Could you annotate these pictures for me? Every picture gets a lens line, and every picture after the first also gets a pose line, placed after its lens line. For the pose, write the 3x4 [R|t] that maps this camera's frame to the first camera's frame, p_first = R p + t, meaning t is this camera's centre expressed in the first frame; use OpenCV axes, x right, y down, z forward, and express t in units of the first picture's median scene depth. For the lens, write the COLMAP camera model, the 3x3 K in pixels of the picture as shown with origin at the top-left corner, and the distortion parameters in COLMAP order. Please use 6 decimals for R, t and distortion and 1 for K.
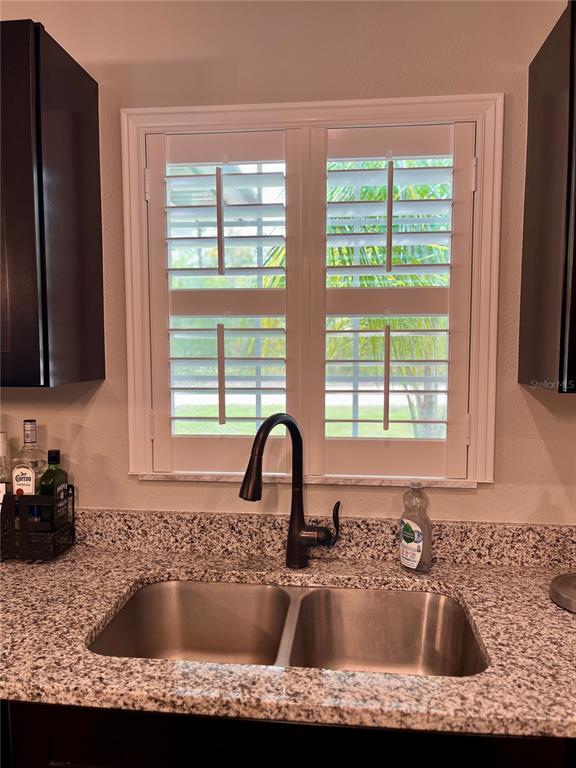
lens RADIAL K [[579.0, 0, 285.7], [0, 579.0, 389.8], [0, 0, 1]] dist [0.012816, -0.001785]
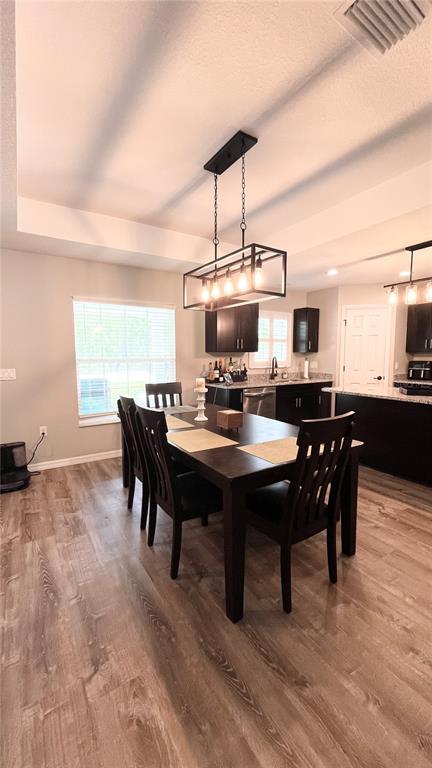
lens RADIAL K [[311.1, 0, 216.9], [0, 311.1, 386.3], [0, 0, 1]] dist [-0.002111, -0.000601]
pose [[0.782354, -0.068112, 0.619098, -2.717220], [0.051330, 0.997672, 0.044896, 0.183182], [-0.620715, -0.003347, 0.784029, -1.425052]]
